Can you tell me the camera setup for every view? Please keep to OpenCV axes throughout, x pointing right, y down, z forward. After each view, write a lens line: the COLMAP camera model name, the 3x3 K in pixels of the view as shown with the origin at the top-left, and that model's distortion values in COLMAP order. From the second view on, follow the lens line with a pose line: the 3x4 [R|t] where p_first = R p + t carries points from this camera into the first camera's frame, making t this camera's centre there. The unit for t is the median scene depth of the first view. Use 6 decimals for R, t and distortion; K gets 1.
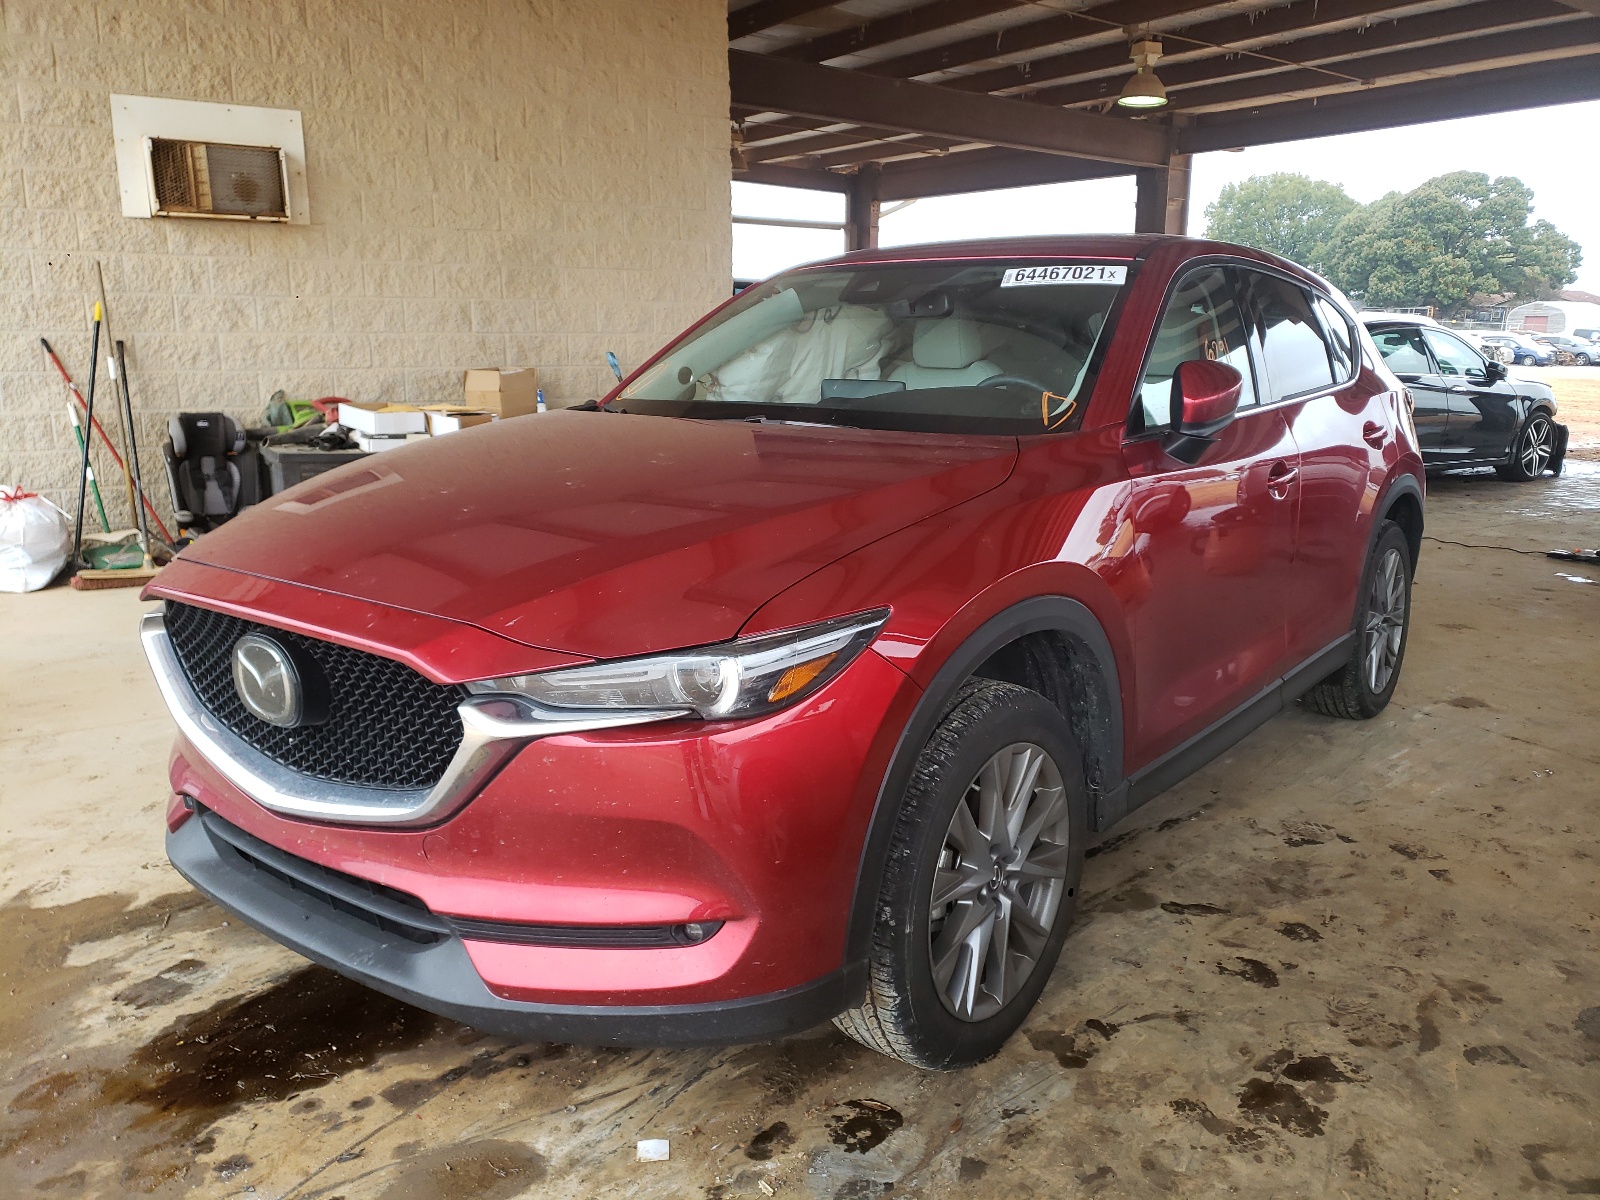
lens RADIAL K [[1192.6, 0, 797.5], [0, 1192.6, 597.8], [0, 0, 1]] dist [0.010467, -0.009583]
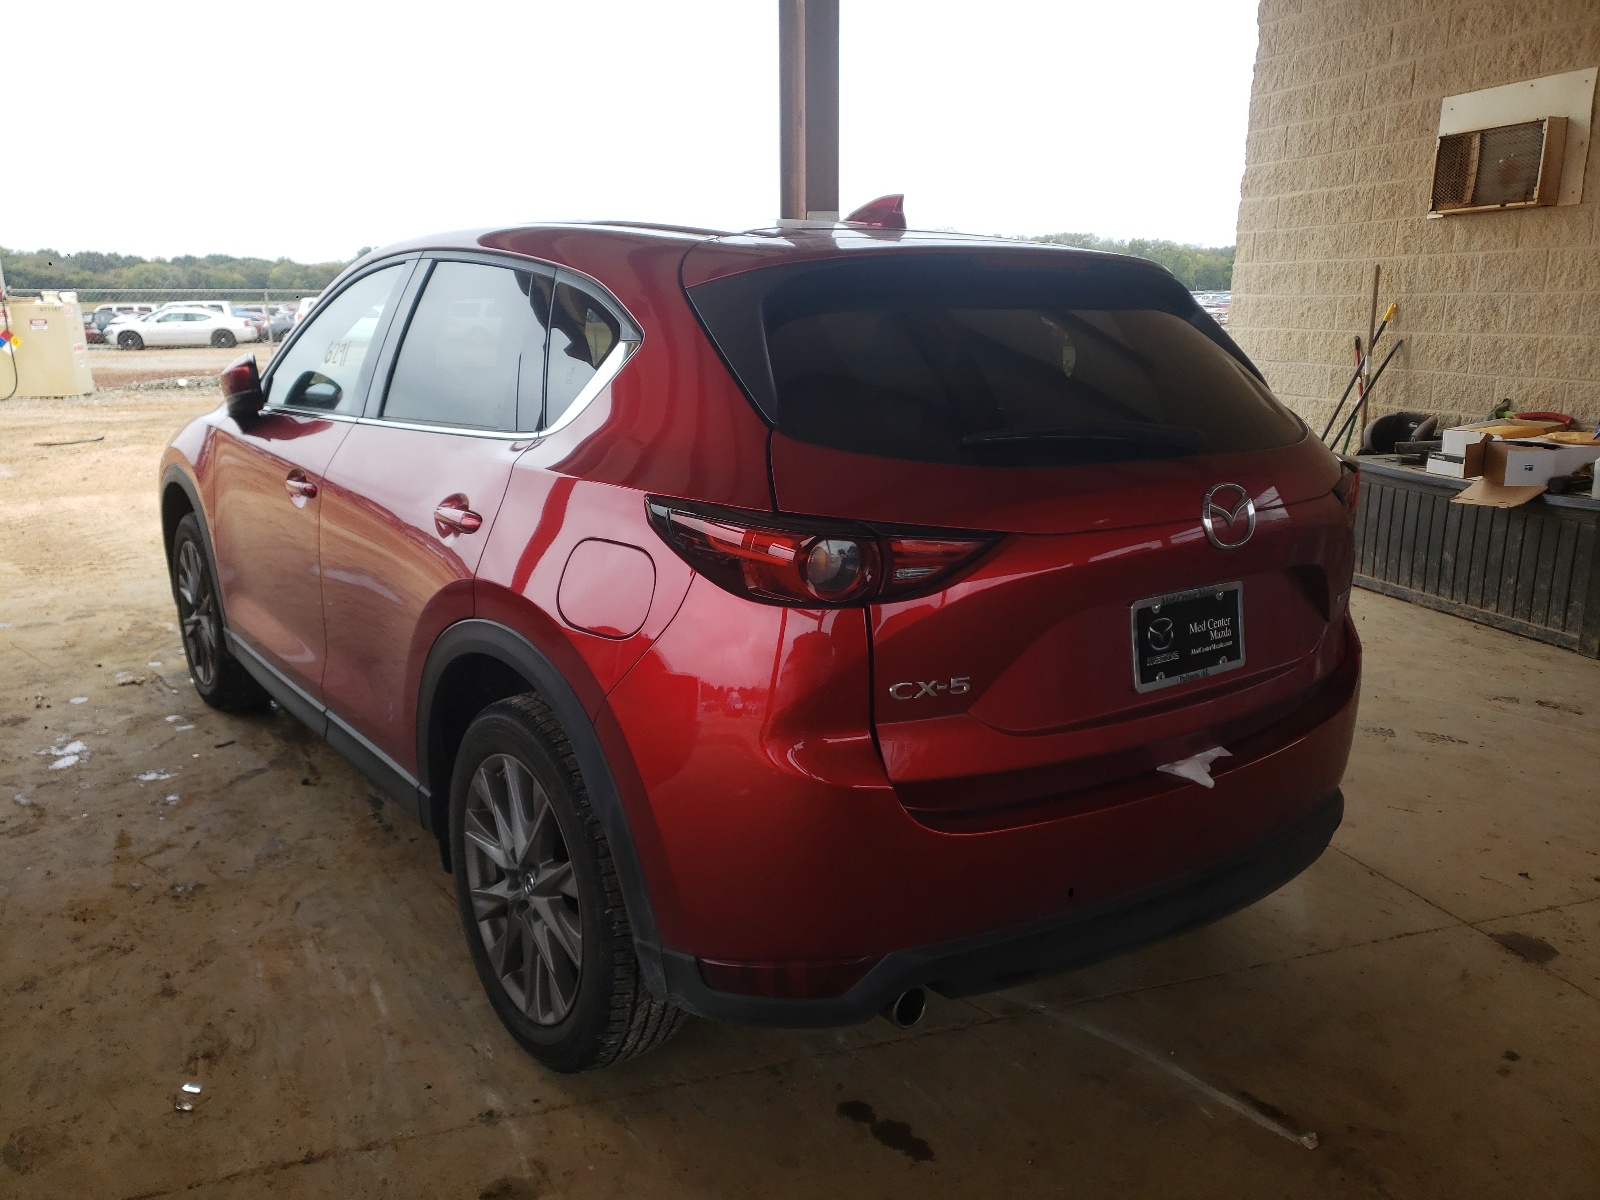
lens RADIAL K [[1192.6, 0, 803.4], [0, 1192.6, 599.6], [0, 0, 1]] dist [0.010467, -0.009583]
pose [[-0.211089, 0.223699, -0.951525, 0.569202], [-0.220141, 0.937571, 0.269255, -0.164448], [0.952355, 0.266307, -0.148666, 0.701797]]
